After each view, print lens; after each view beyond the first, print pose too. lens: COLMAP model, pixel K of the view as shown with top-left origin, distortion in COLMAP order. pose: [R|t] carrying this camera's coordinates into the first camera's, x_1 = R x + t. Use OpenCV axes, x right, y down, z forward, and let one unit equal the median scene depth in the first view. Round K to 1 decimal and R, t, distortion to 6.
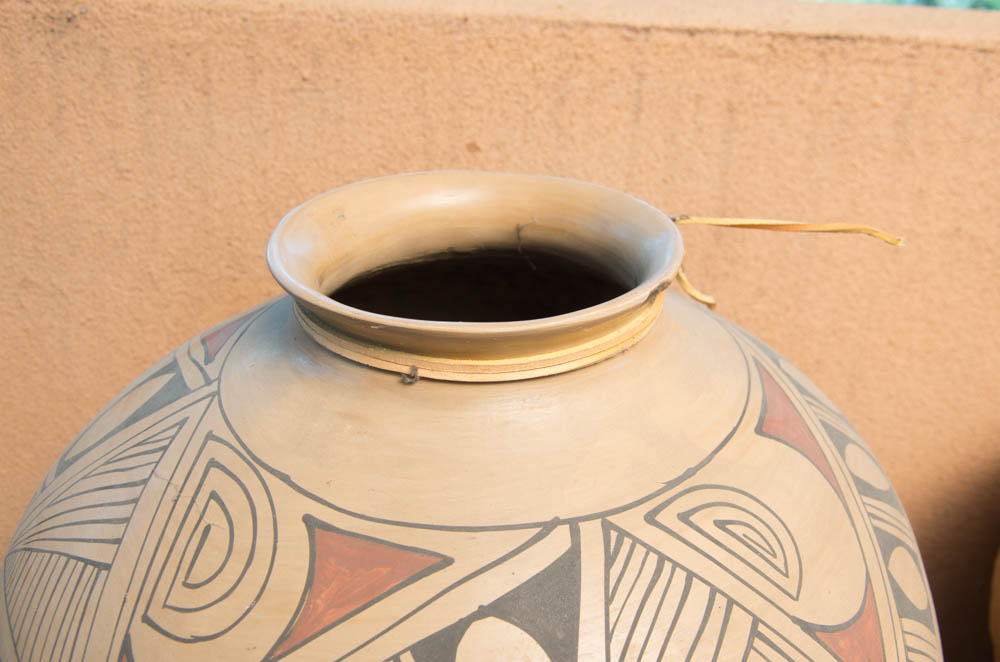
lens RADIAL K [[896.9, 0, 500.0], [0, 896.9, 331.0], [0, 0, 1]] dist [-0.023570, -0.009021]
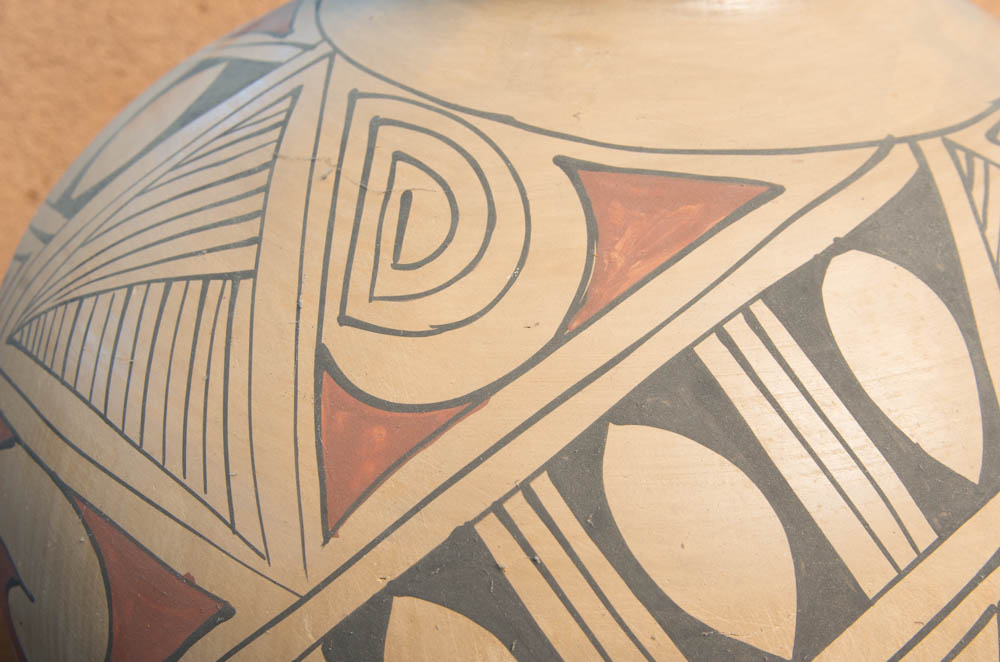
lens RADIAL K [[1126.6, 0, 500.0], [0, 1126.6, 331.0], [0, 0, 1]] dist [-0.013273, 0.023348]
pose [[0.982014, -0.088037, 0.167027, -0.416880], [0.077619, 0.994667, 0.067922, 0.275480], [-0.172116, -0.053736, 0.983610, 0.126220]]
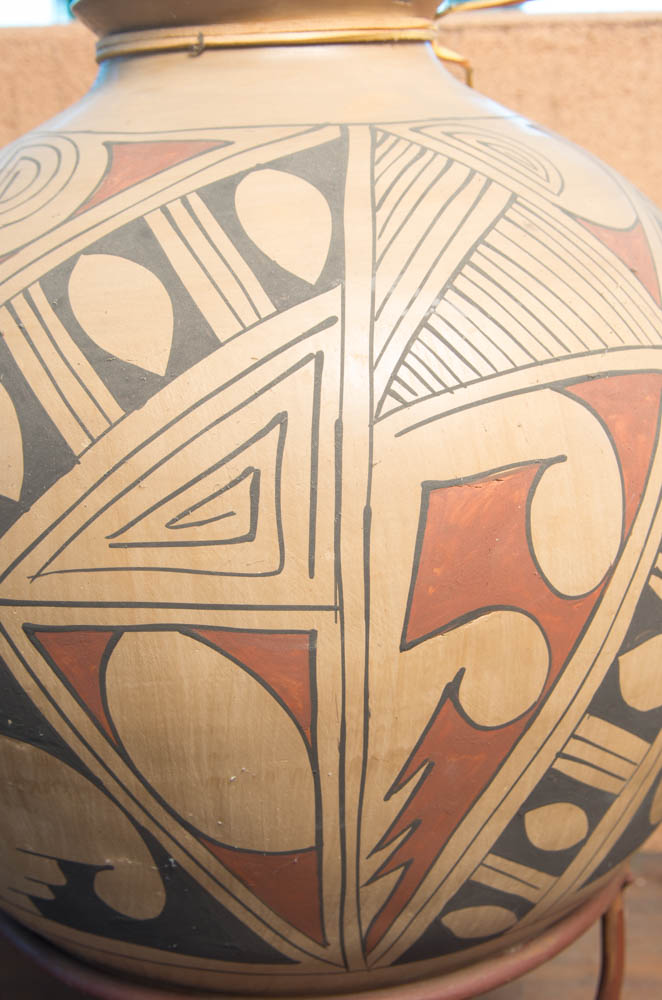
lens RADIAL K [[1126.6, 0, 331.0], [0, 1126.6, 500.0], [0, 0, 1]] dist [-0.013273, 0.023348]
pose [[0.997677, -0.058147, -0.035480, 0.087900], [0.050543, 0.981116, -0.186697, 0.912456], [0.045666, 0.184471, 0.981777, -0.281823]]
